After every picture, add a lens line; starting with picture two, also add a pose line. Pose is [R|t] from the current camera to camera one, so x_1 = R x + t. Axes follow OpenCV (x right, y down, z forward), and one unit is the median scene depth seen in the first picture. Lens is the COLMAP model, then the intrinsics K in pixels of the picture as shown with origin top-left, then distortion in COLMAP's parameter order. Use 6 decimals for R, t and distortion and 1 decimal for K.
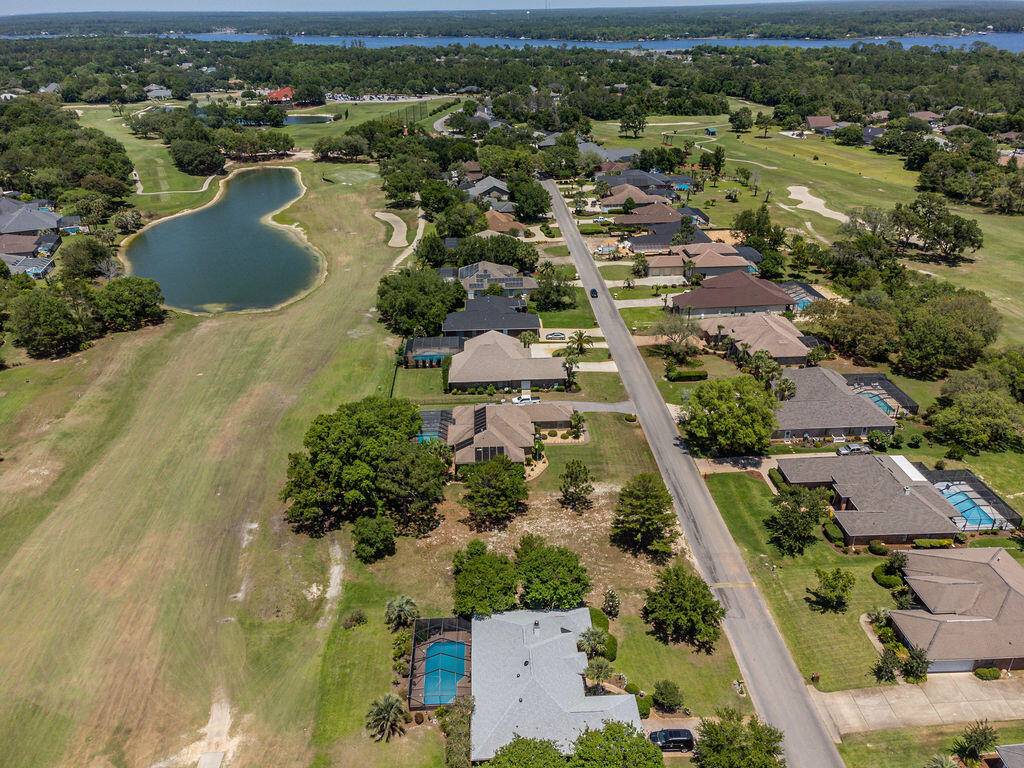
lens RADIAL K [[757.9, 0, 510.9], [0, 757.9, 387.1], [0, 0, 1]] dist [0.028960, 0.017647]
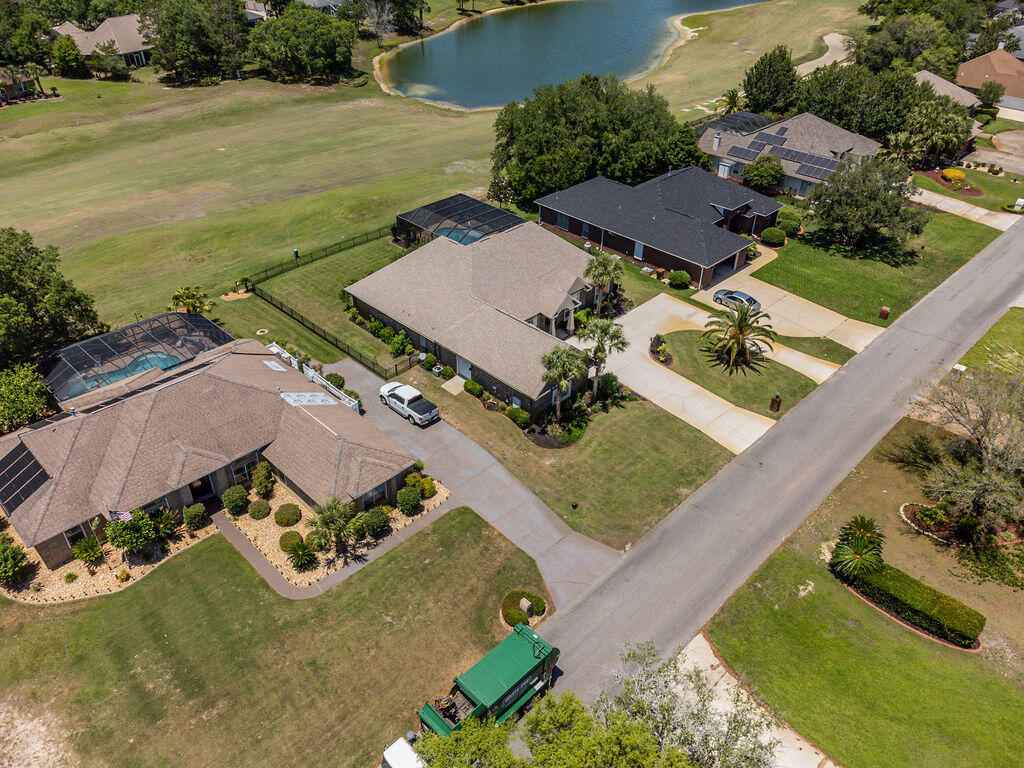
lens RADIAL K [[757.9, 0, 510.9], [0, 757.9, 387.1], [0, 0, 1]] dist [0.028960, 0.017647]
pose [[0.673693, 0.443547, -0.591104, 0.242813], [-0.344937, 0.896113, 0.279286, -0.099868], [0.653572, 0.015740, 0.756700, 0.629768]]
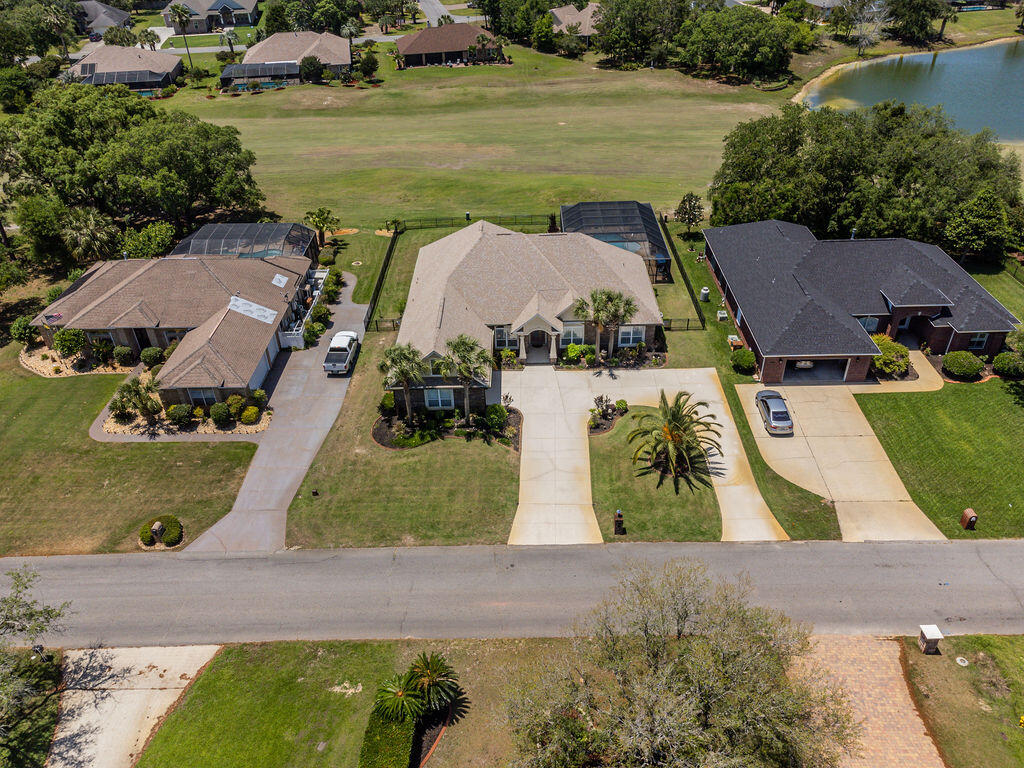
lens RADIAL K [[757.9, 0, 510.9], [0, 757.9, 387.1], [0, 0, 1]] dist [0.028960, 0.017647]
pose [[-0.053370, 0.579617, -0.813140, 0.310536], [-0.416613, 0.727121, 0.545645, -0.198651], [0.907516, 0.367886, 0.202669, 0.859320]]
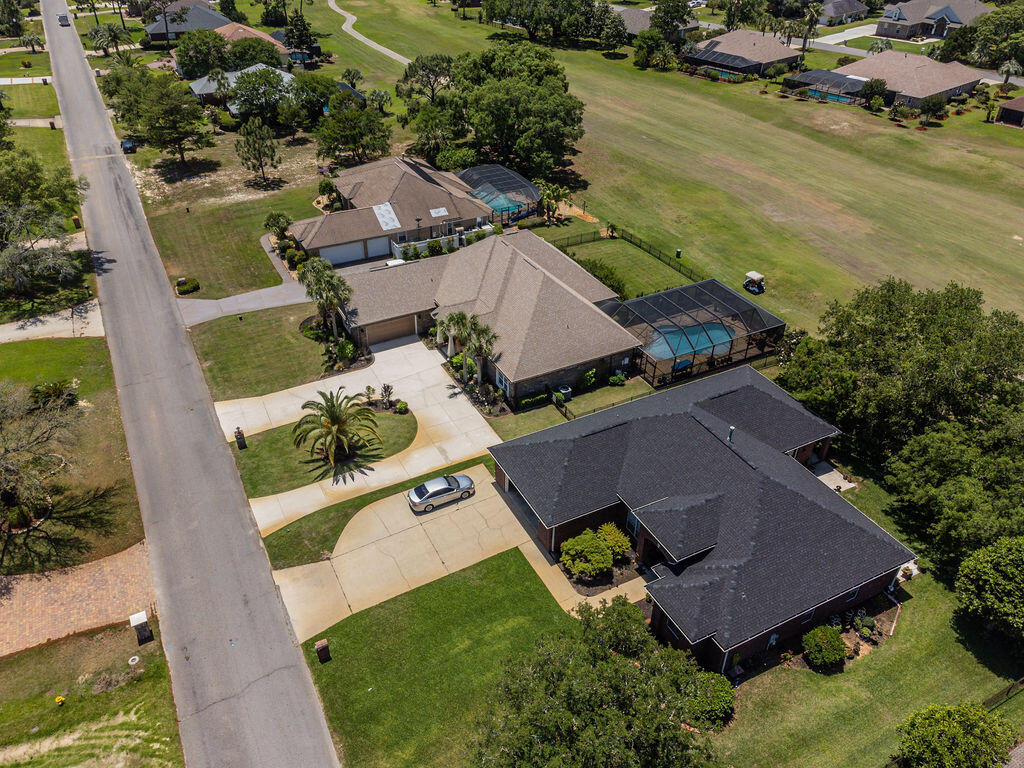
lens RADIAL K [[757.9, 0, 510.9], [0, 757.9, 387.1], [0, 0, 1]] dist [0.028960, 0.017647]
pose [[-0.904908, 0.246750, -0.346780, 0.128316], [-0.189073, 0.496911, 0.846954, -0.343034], [0.381304, 0.831982, -0.403005, 1.116532]]
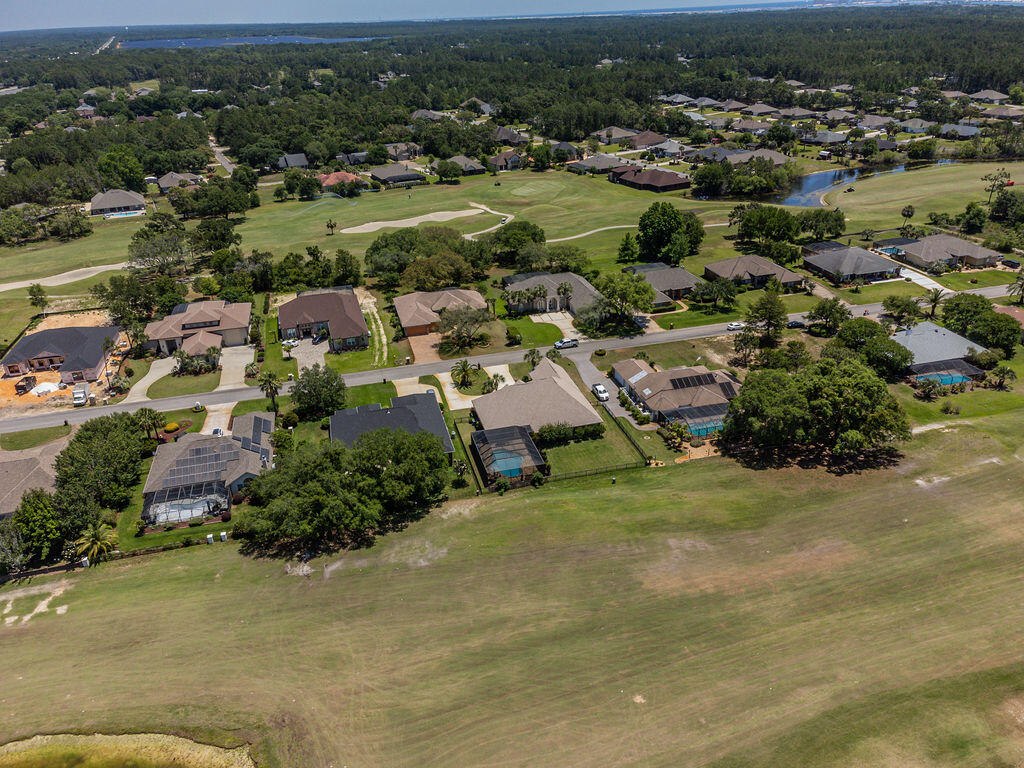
lens RADIAL K [[757.9, 0, 510.9], [0, 757.9, 387.1], [0, 0, 1]] dist [0.028960, 0.017647]
pose [[-0.199441, -0.412983, 0.888633, -0.722756], [0.470040, 0.755394, 0.456555, -0.428266], [-0.859817, 0.508749, 0.043463, 0.900674]]
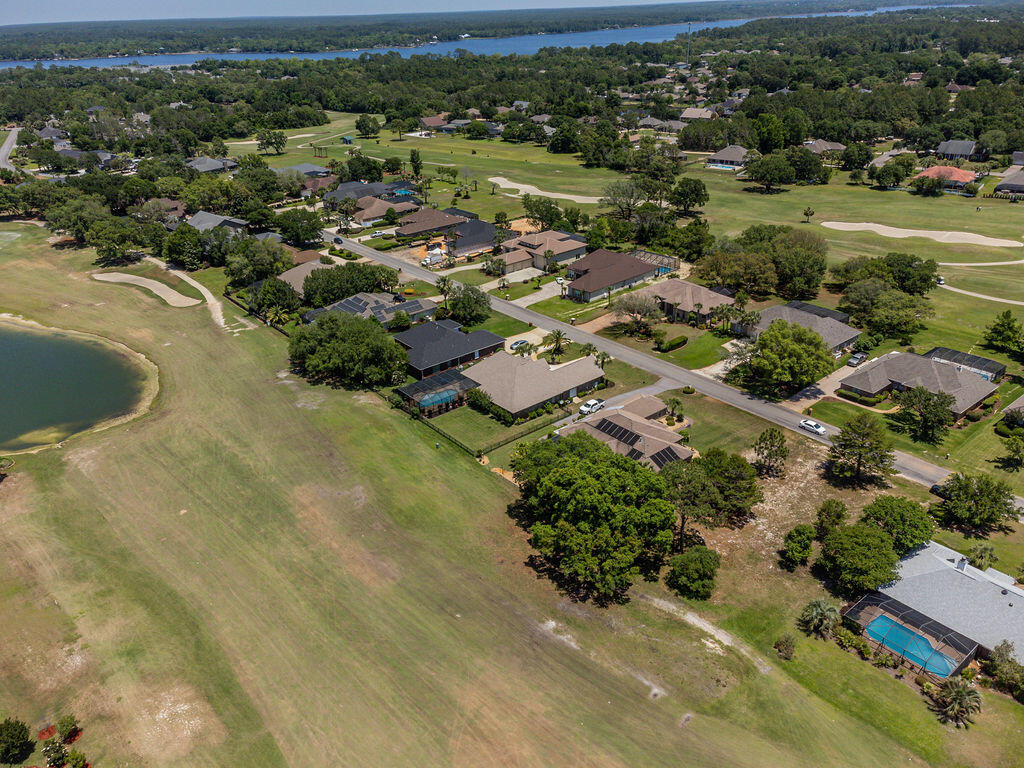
lens RADIAL K [[757.9, 0, 510.9], [0, 757.9, 387.1], [0, 0, 1]] dist [0.028960, 0.017647]
pose [[0.800771, -0.276874, 0.531138, -0.486053], [0.285586, 0.955955, 0.067759, -0.085761], [-0.526504, 0.097426, 0.844572, 0.201360]]
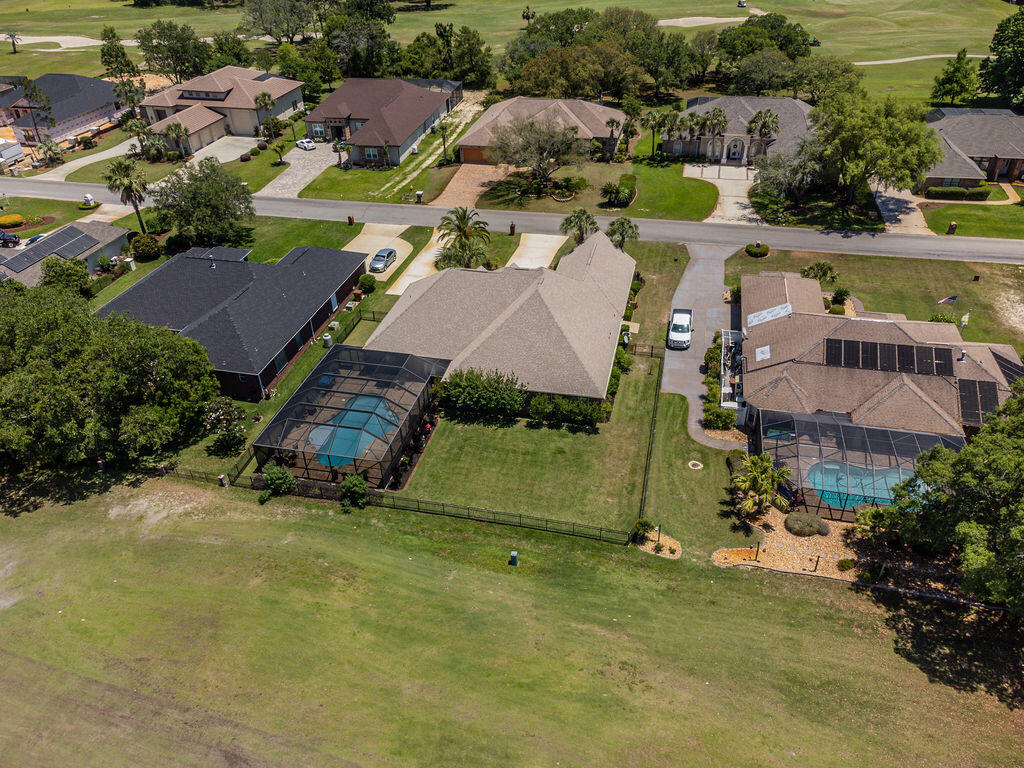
lens RADIAL K [[757.9, 0, 510.9], [0, 757.9, 387.1], [0, 0, 1]] dist [0.028960, 0.017647]
pose [[0.274554, -0.541027, 0.794927, -0.338149], [0.449767, 0.802943, 0.391141, -0.154339], [-0.849900, 0.250143, 0.463788, 0.752796]]
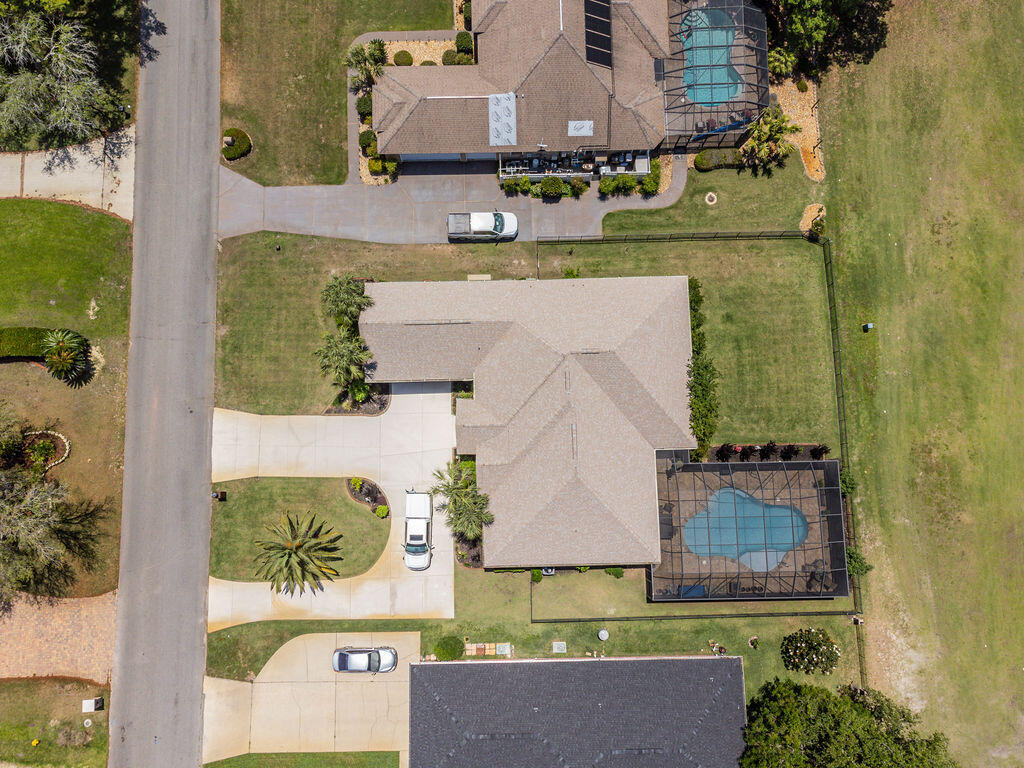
lens RADIAL K [[757.9, 0, 510.9], [0, 757.9, 387.1], [0, 0, 1]] dist [0.028960, 0.017647]
pose [[-0.999769, -0.020496, 0.006534, 0.000617], [0.012794, -0.322318, 0.946545, -0.329089], [-0.017295, 0.946410, 0.322505, 0.812196]]
